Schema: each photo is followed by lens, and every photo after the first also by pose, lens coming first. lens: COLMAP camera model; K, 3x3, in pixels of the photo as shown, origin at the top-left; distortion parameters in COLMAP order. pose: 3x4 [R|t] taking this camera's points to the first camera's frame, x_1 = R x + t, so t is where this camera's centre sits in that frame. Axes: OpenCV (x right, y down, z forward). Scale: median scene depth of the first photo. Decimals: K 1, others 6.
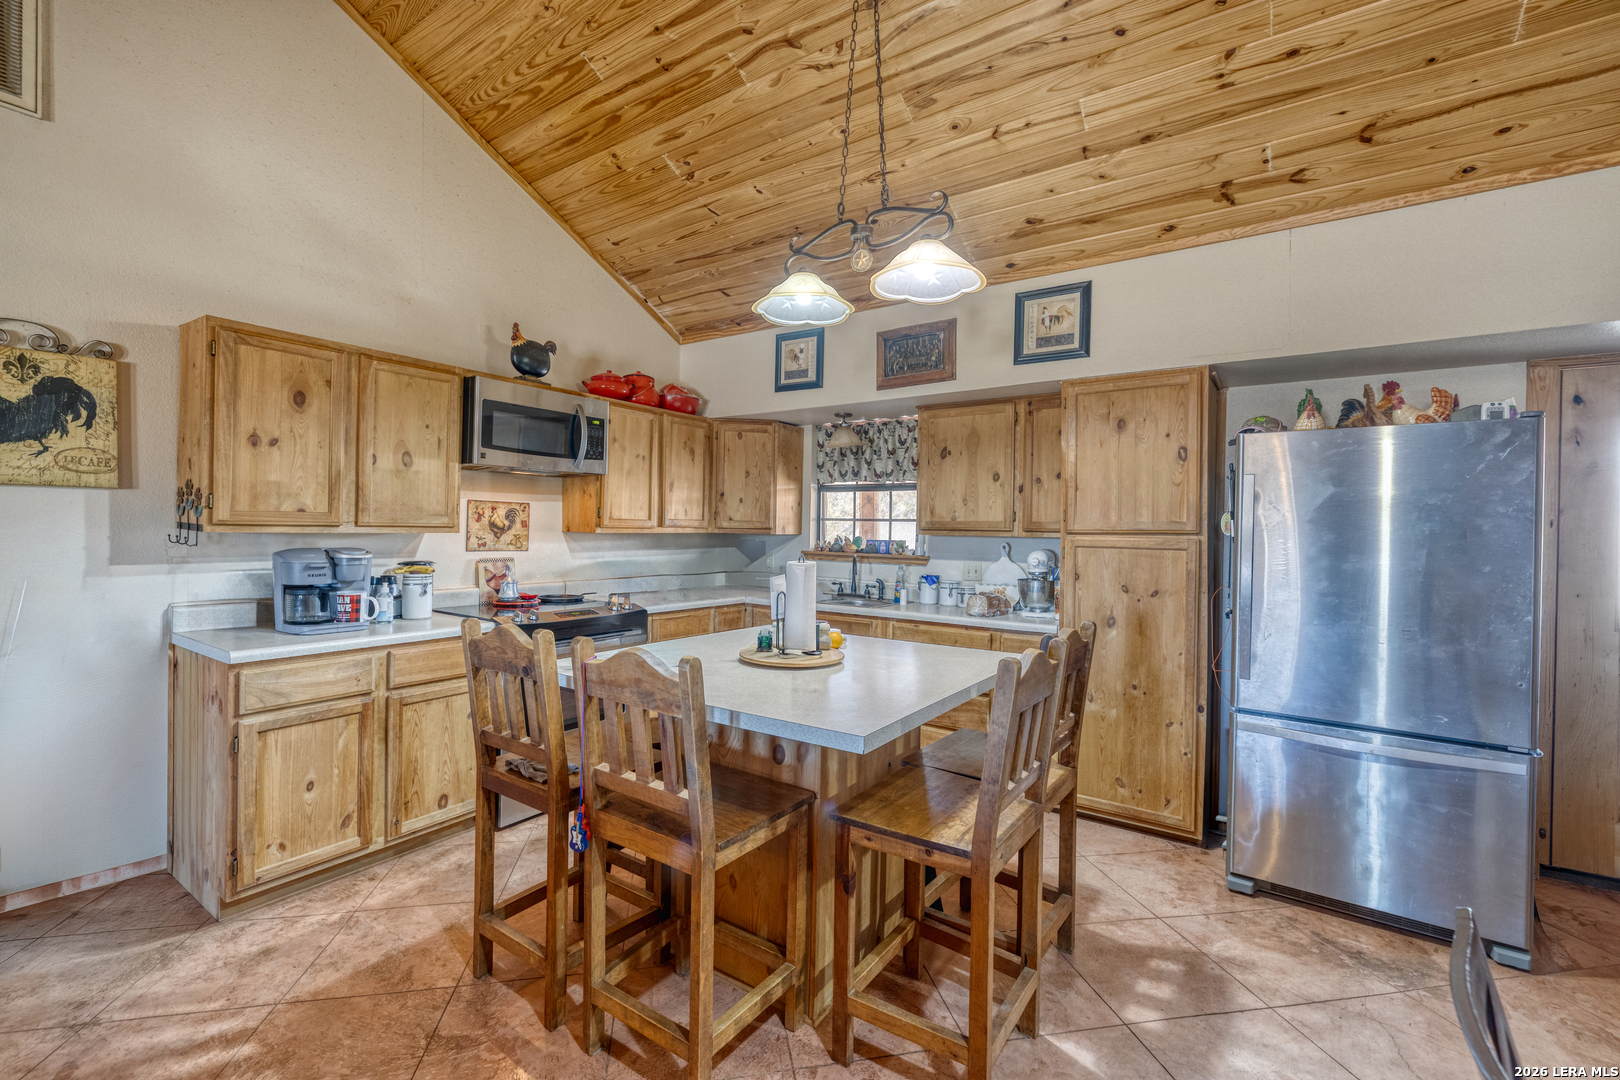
lens RADIAL K [[682.0, 0, 812.5], [0, 682.0, 529.0], [0, 0, 1]] dist [-0.001250, -0.000243]
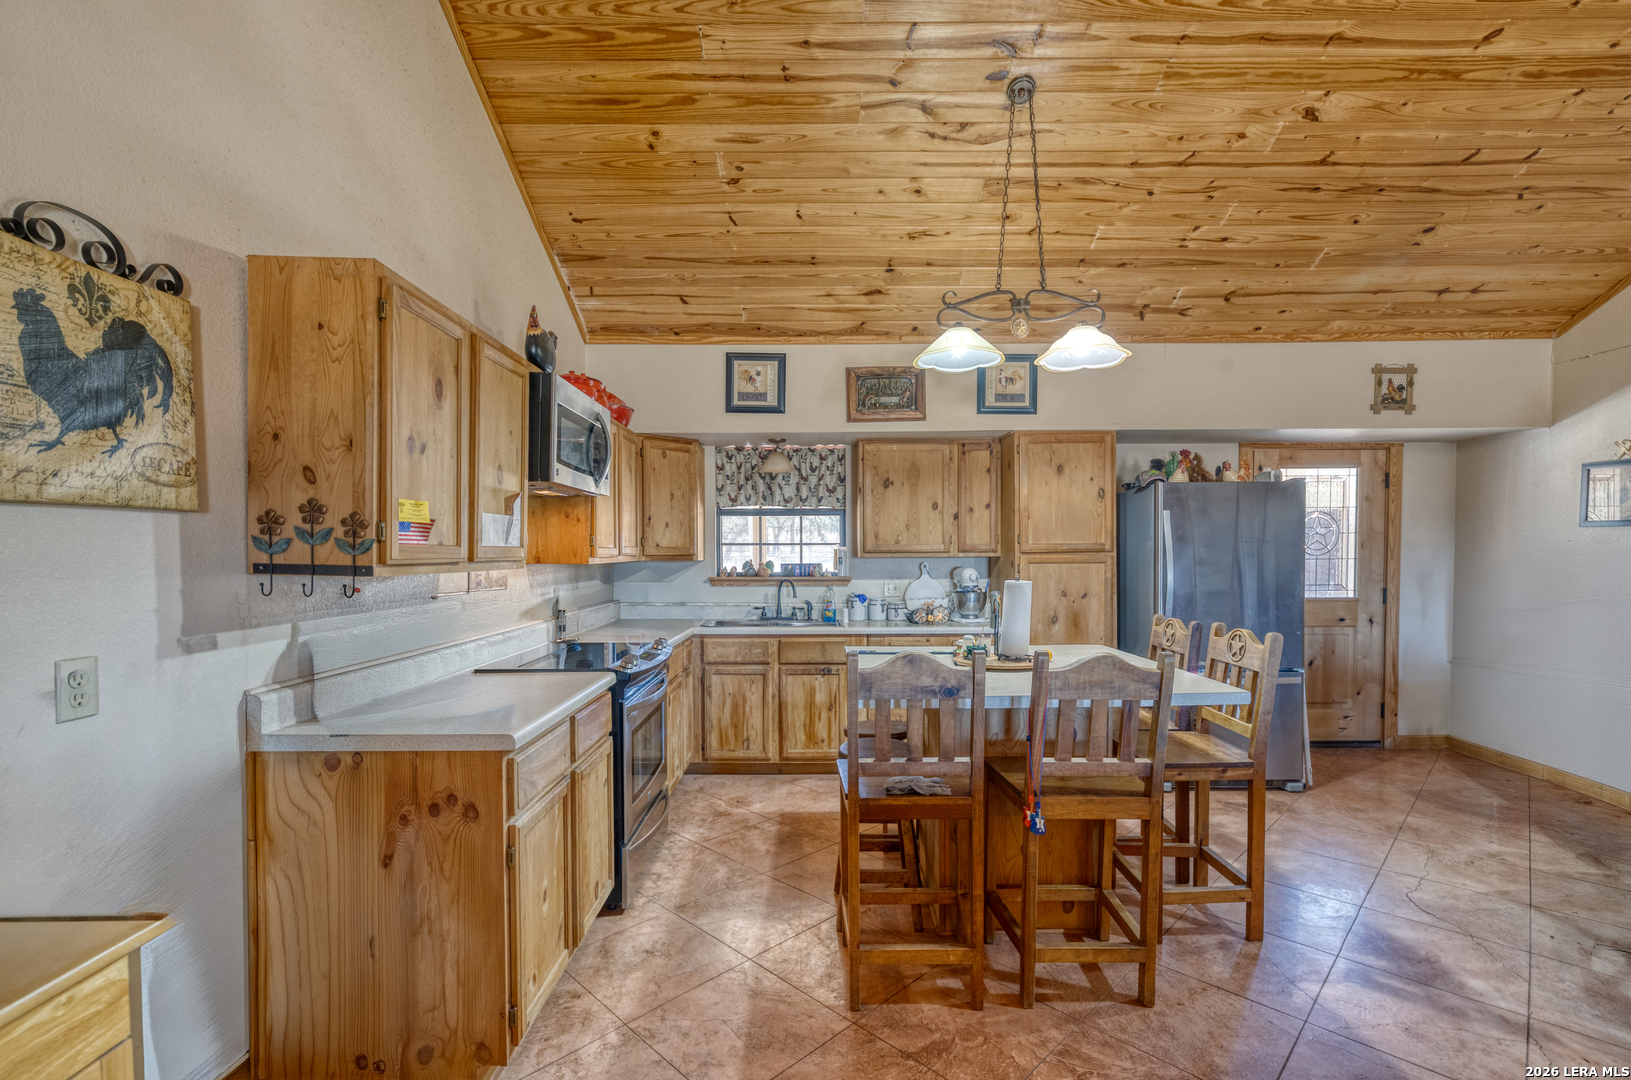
lens RADIAL K [[722.8, 0, 823.6], [0, 722.8, 570.3], [0, 0, 1]] dist [-0.000626, 0.000002]
pose [[0.822367, -0.034828, 0.567891, -0.673901], [0.019129, 0.999253, 0.033583, -0.012944], [-0.568636, -0.016754, 0.822418, 0.103308]]
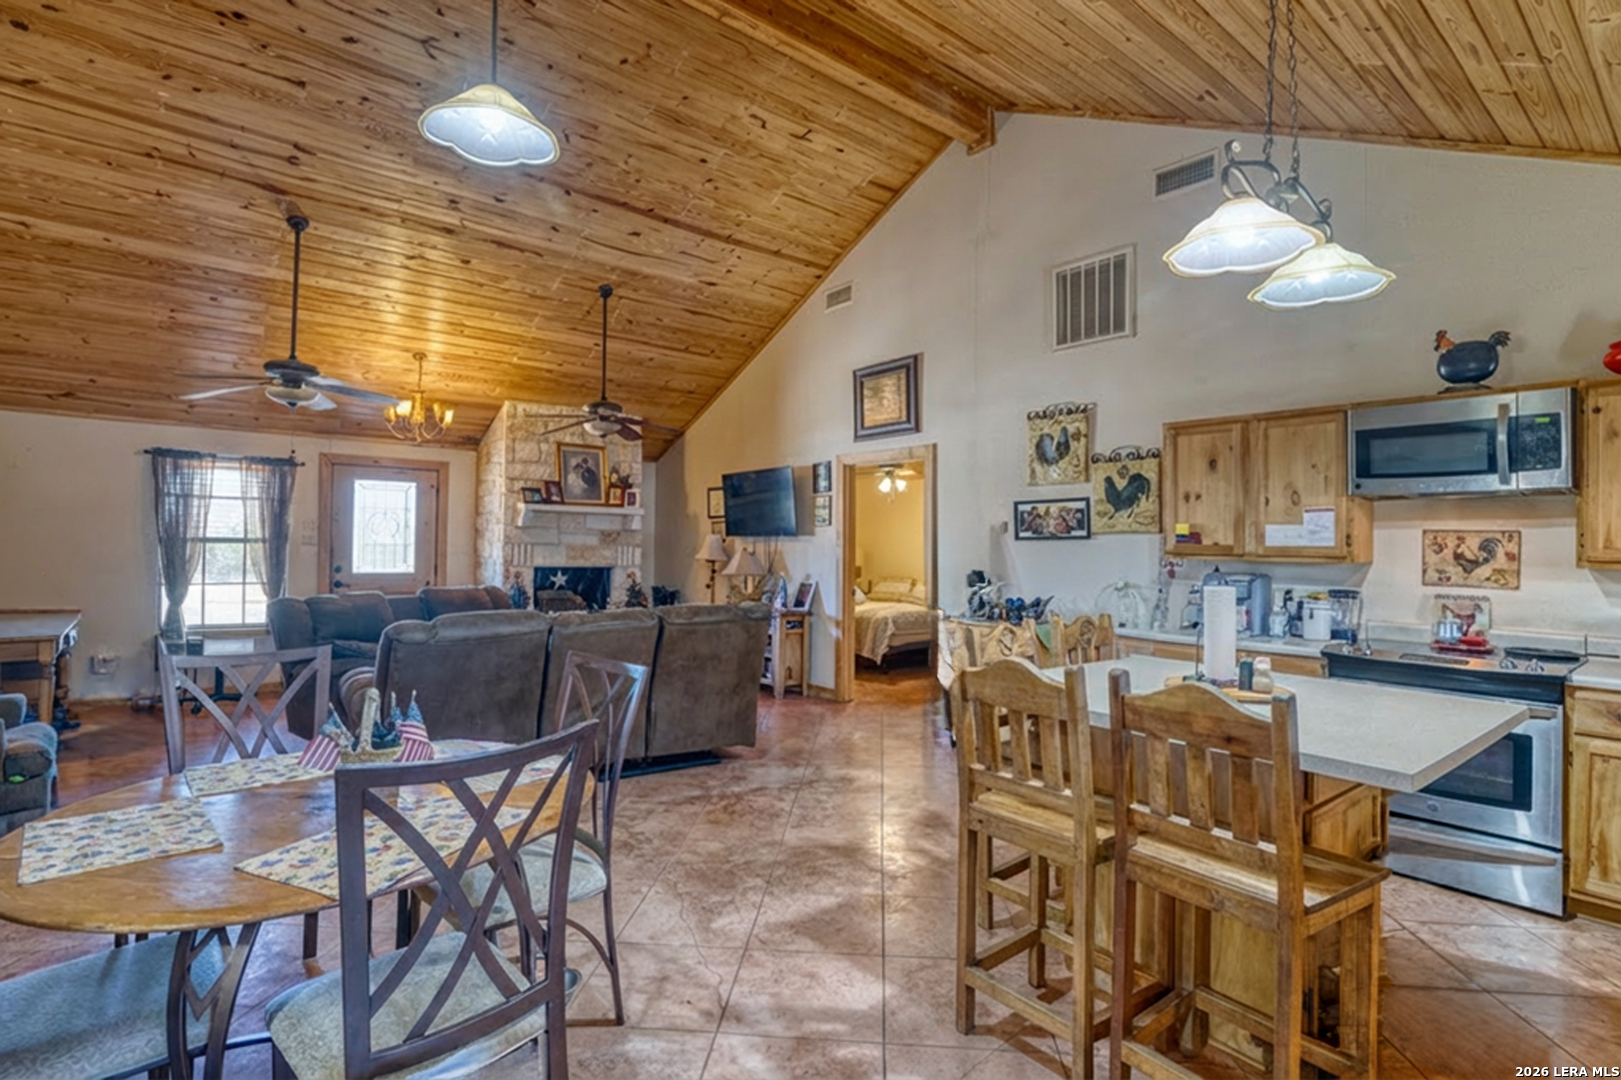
lens RADIAL K [[782.4, 0, 815.1], [0, 782.4, 541.3], [0, 0, 1]] dist [-0.000356, 0.000034]
pose [[-0.273446, -0.023512, -0.961600, 0.794753], [-0.023910, 0.999558, -0.017641, 0.012227], [0.961590, 0.018168, -0.273888, 0.515306]]
